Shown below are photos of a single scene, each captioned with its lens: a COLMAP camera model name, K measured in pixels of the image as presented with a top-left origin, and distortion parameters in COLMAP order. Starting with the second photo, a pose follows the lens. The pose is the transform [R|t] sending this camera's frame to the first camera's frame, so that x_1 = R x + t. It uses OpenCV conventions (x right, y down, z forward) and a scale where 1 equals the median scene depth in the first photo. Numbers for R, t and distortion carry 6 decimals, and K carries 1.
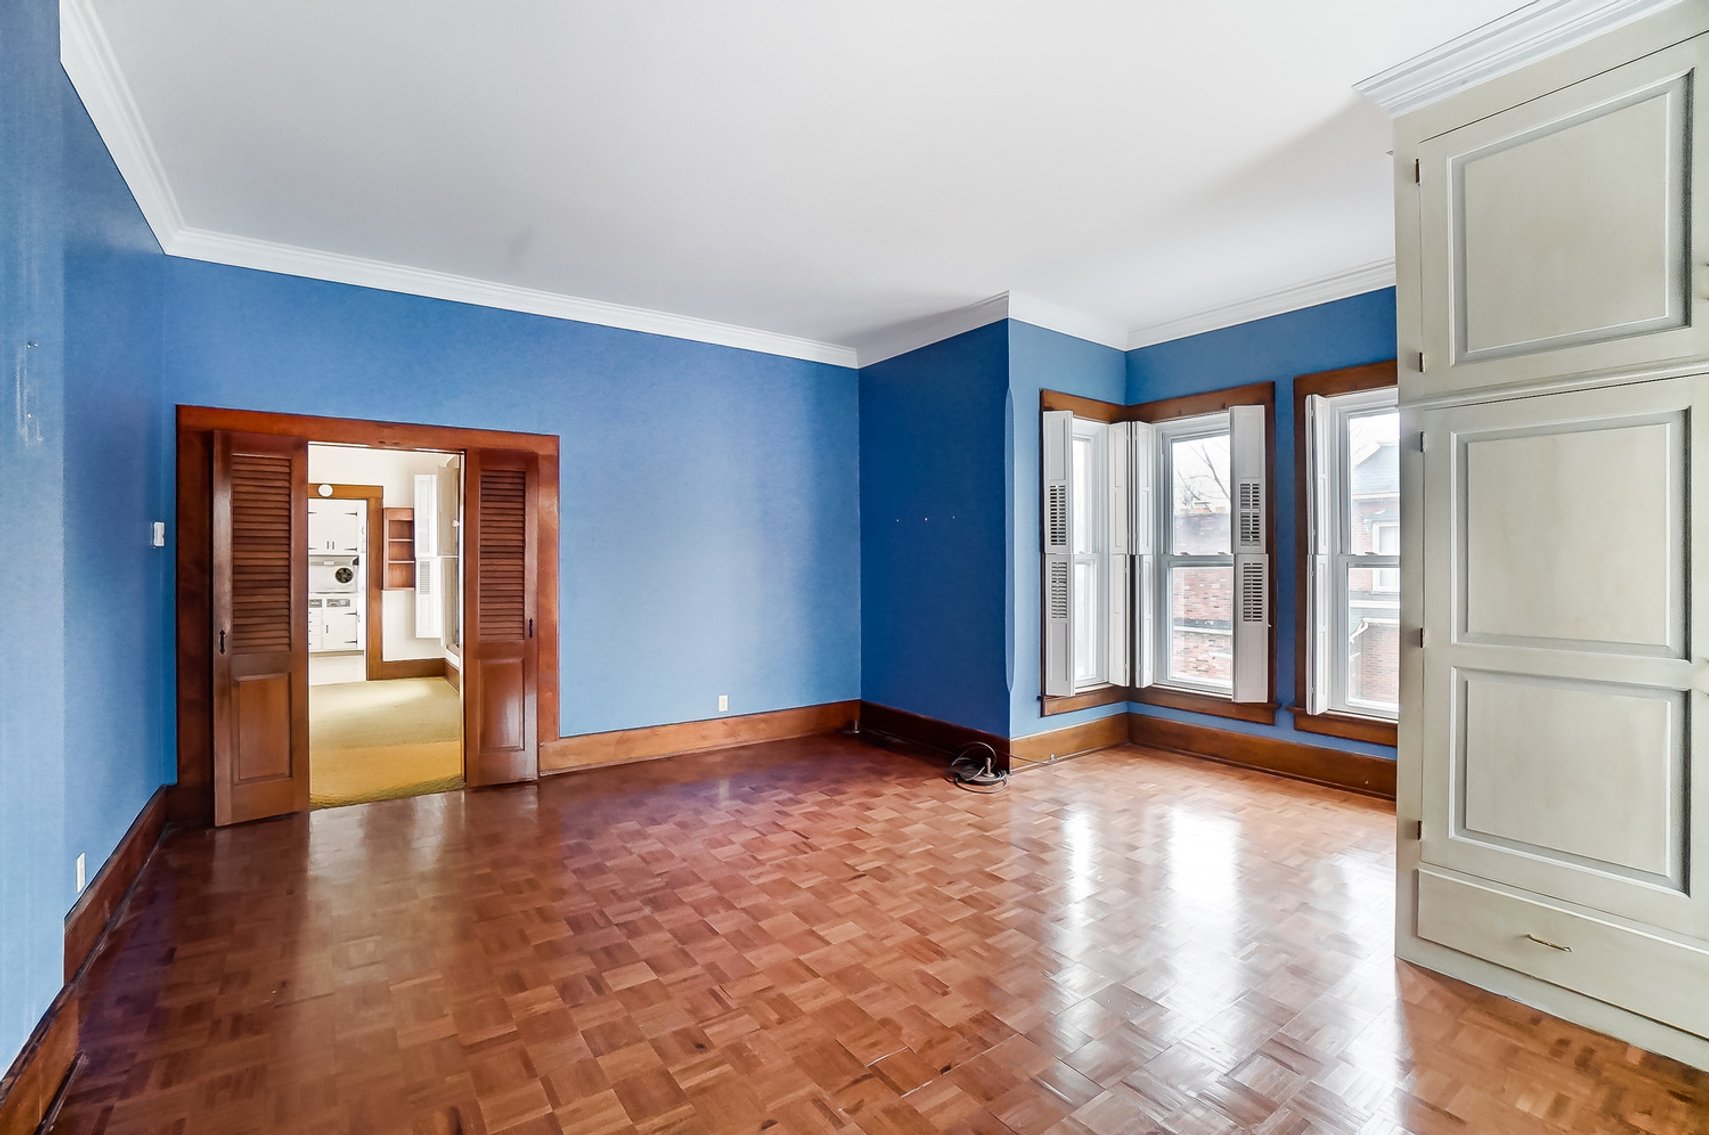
lens RADIAL K [[763.3, 0, 851.8], [0, 763.3, 570.0], [0, 0, 1]] dist [-0.064152, 0.021340]
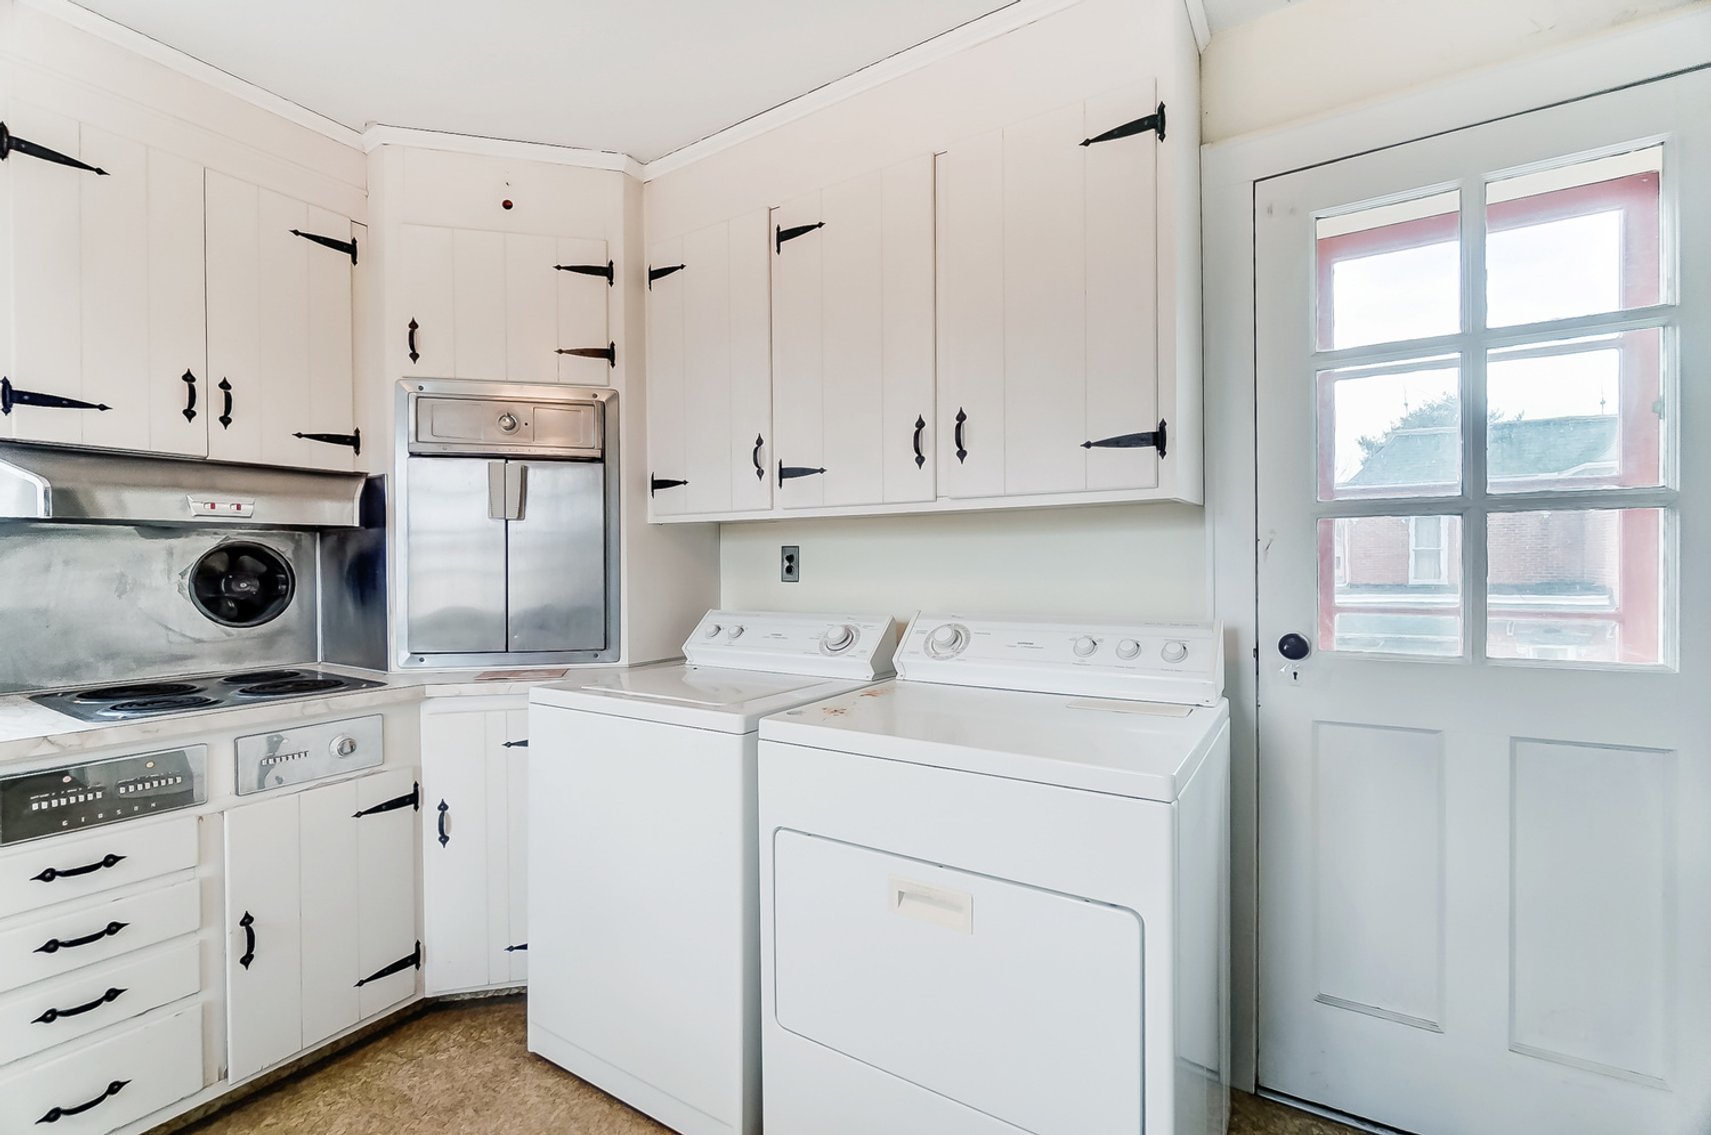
lens RADIAL K [[741.7, 0, 851.9], [0, 741.7, 569.9], [0, 0, 1]] dist [-0.000406, -0.003643]
pose [[0.921600, -0.012767, 0.387931, -0.820623], [0.013711, 0.999906, 0.000336, 0.008117], [-0.387899, 0.005009, 0.921688, 1.027926]]
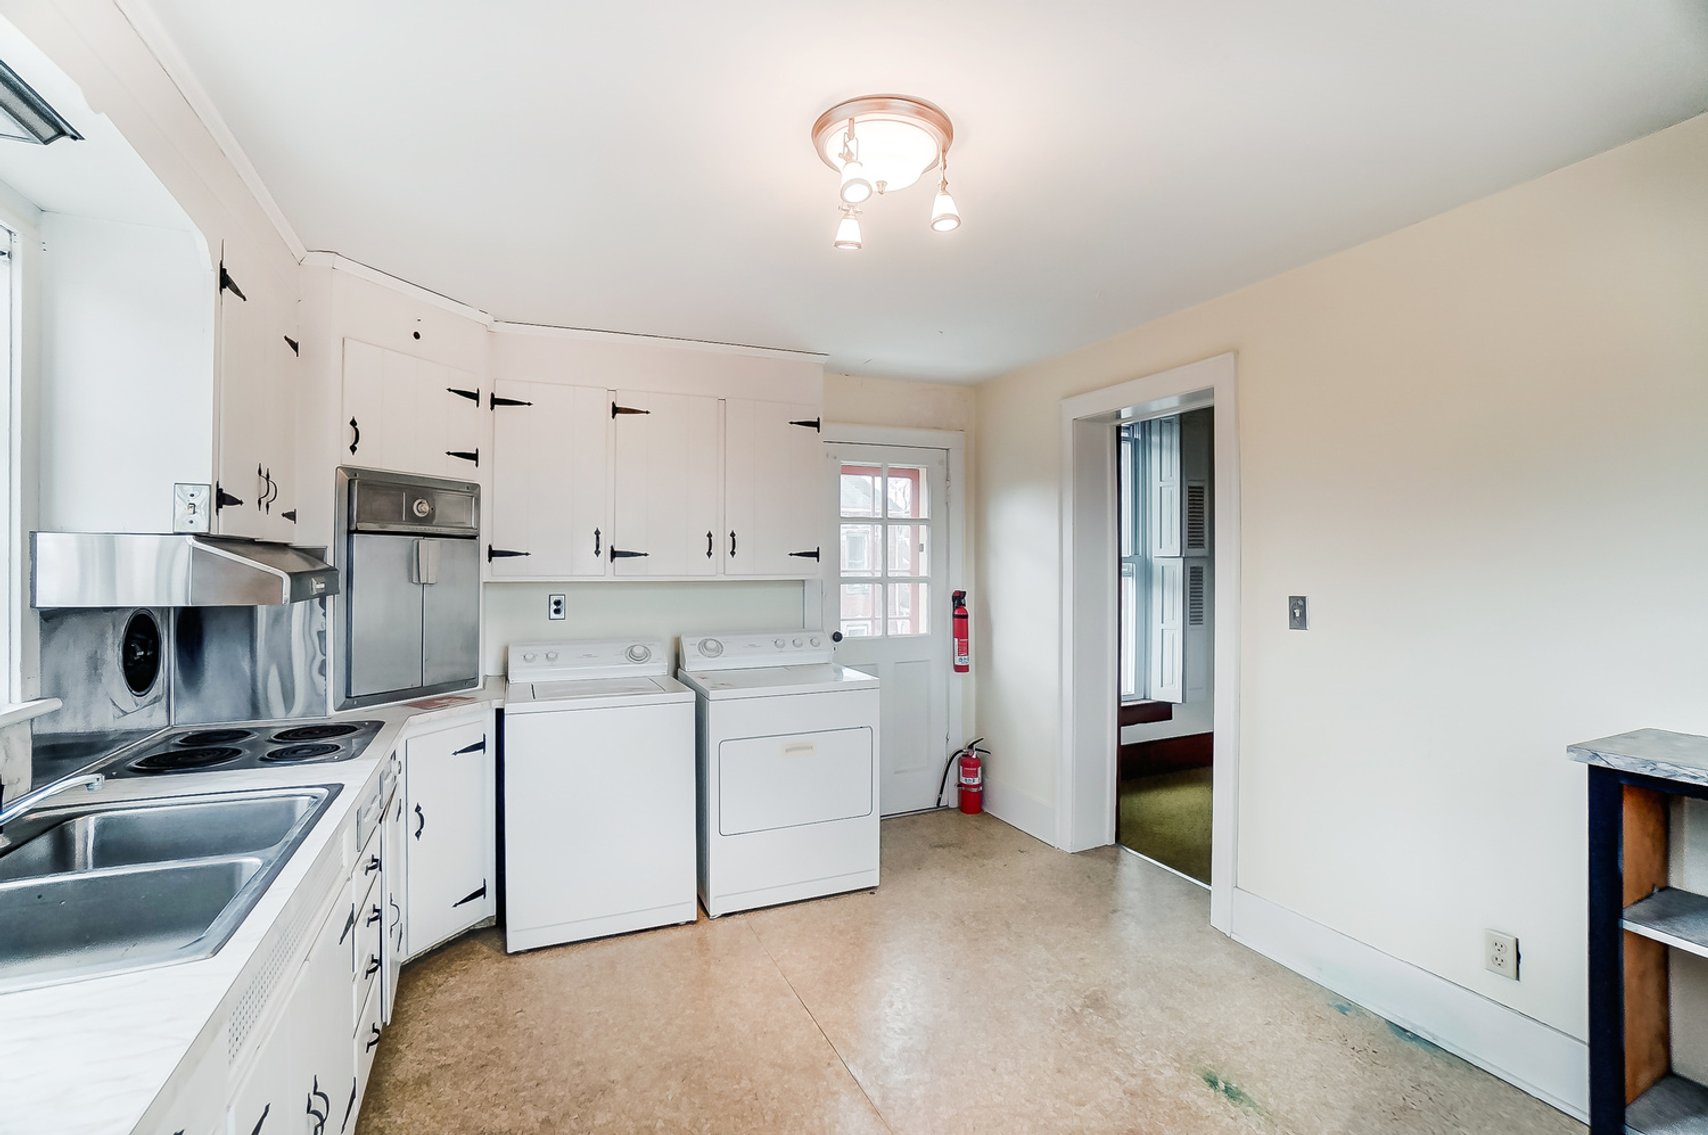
lens RADIAL K [[758.2, 0, 847.6], [0, 758.2, 555.8], [0, 0, 1]] dist [-0.061892, 0.022140]
pose [[0.186578, 0.005573, 0.982424, -1.106652], [0.010877, 0.999911, -0.007738, -0.017366], [-0.982380, 0.012130, 0.186501, 1.062590]]
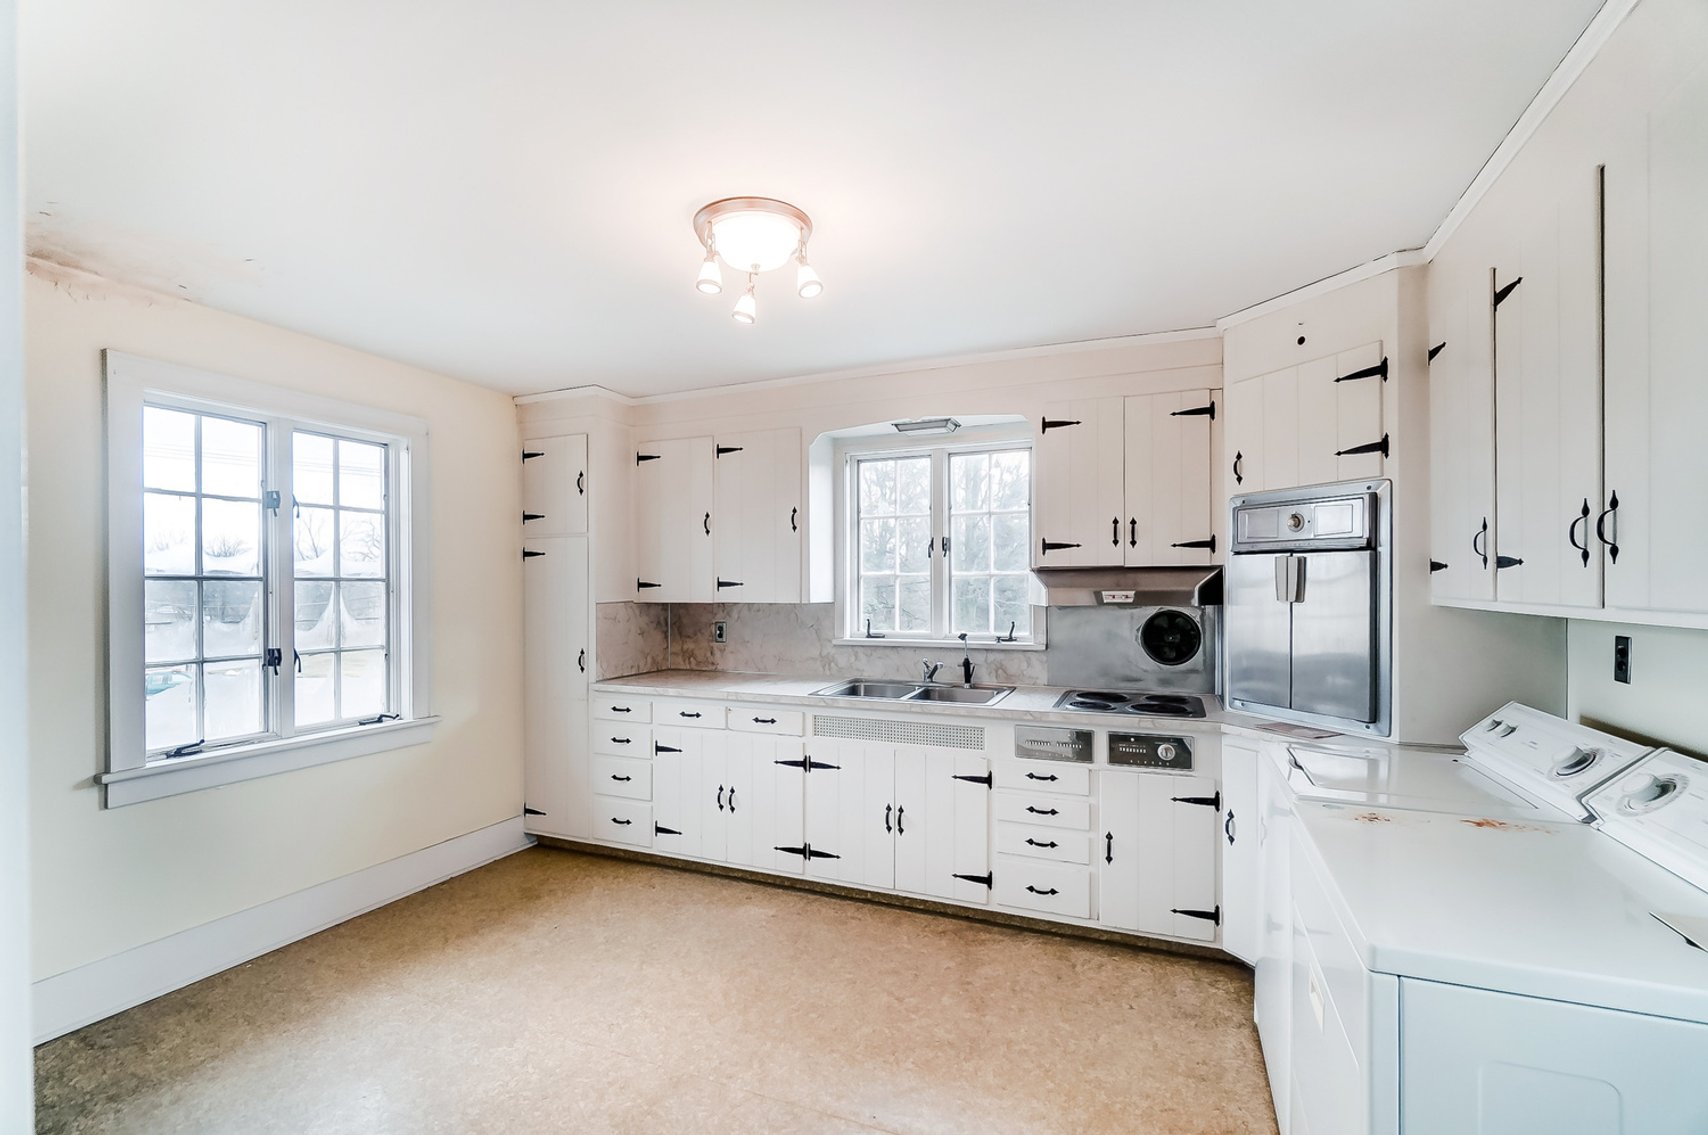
lens RADIAL K [[754.0, 0, 854.2], [0, 754.0, 585.8], [0, 0, 1]] dist [0.002235, -0.000110]
pose [[0.537969, -0.004181, -0.842954, -0.668076], [-0.002931, 0.999972, -0.006831, -0.013895], [0.842959, 0.006145, 0.537942, 0.984039]]
